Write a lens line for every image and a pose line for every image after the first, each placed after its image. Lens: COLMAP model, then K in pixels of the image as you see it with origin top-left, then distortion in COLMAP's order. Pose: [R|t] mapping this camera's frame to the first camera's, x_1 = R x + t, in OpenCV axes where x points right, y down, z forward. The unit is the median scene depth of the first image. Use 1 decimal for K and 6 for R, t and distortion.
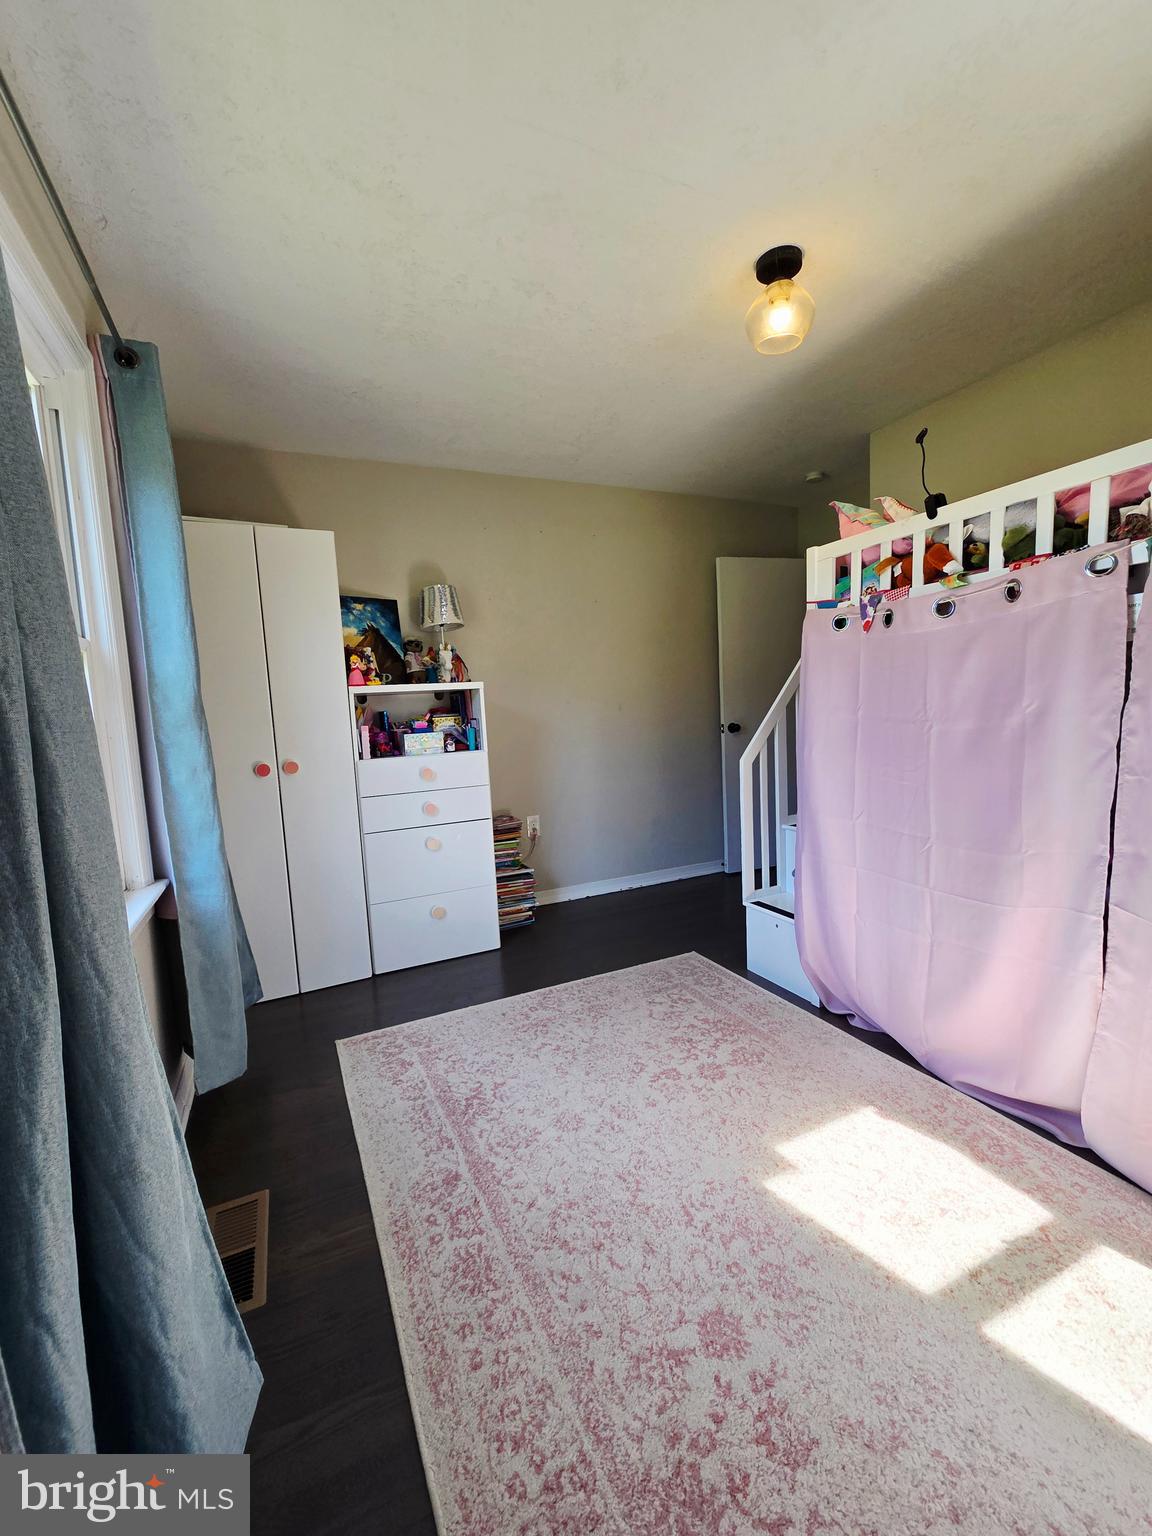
lens RADIAL K [[630.8, 0, 575.4], [0, 630.8, 772.7], [0, 0, 1]] dist [0.002349, 0.000483]
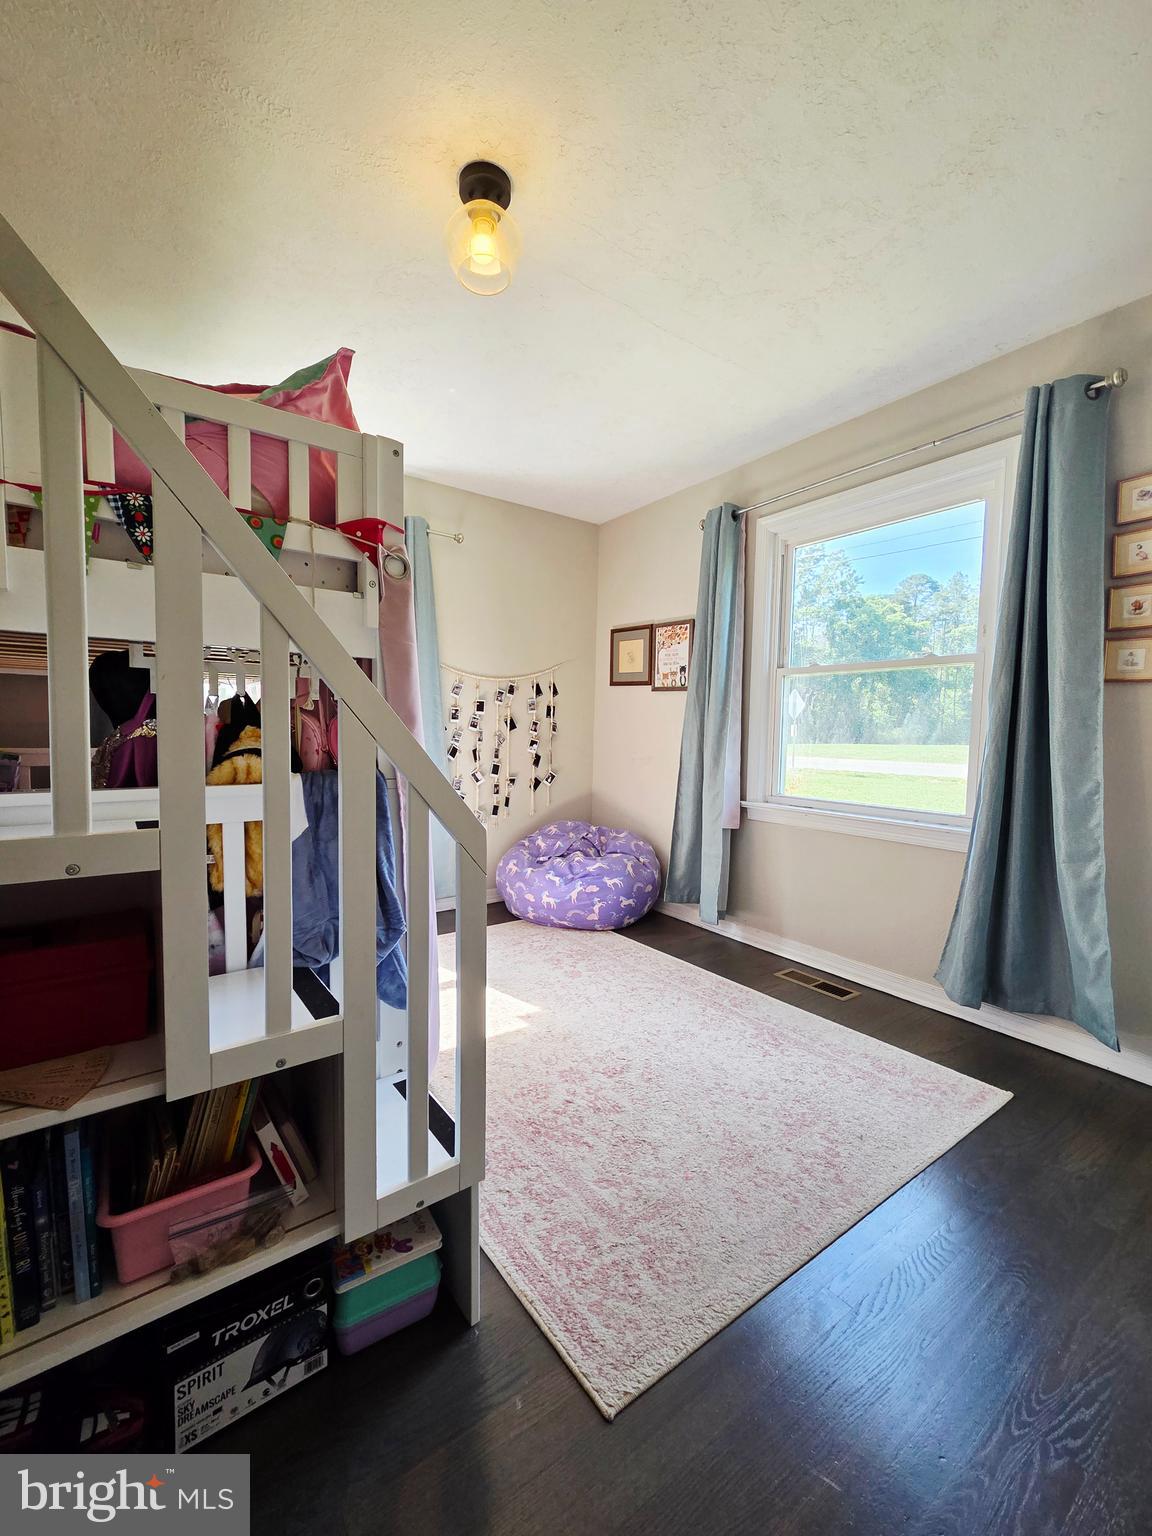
lens RADIAL K [[630.8, 0, 575.9], [0, 630.8, 766.7], [0, 0, 1]] dist [0.002349, 0.000483]
pose [[-0.980954, 0.040546, -0.189961, 0.378474], [0.007435, 0.985092, 0.171867, -0.173294], [0.194098, 0.167181, -0.966632, 1.876020]]
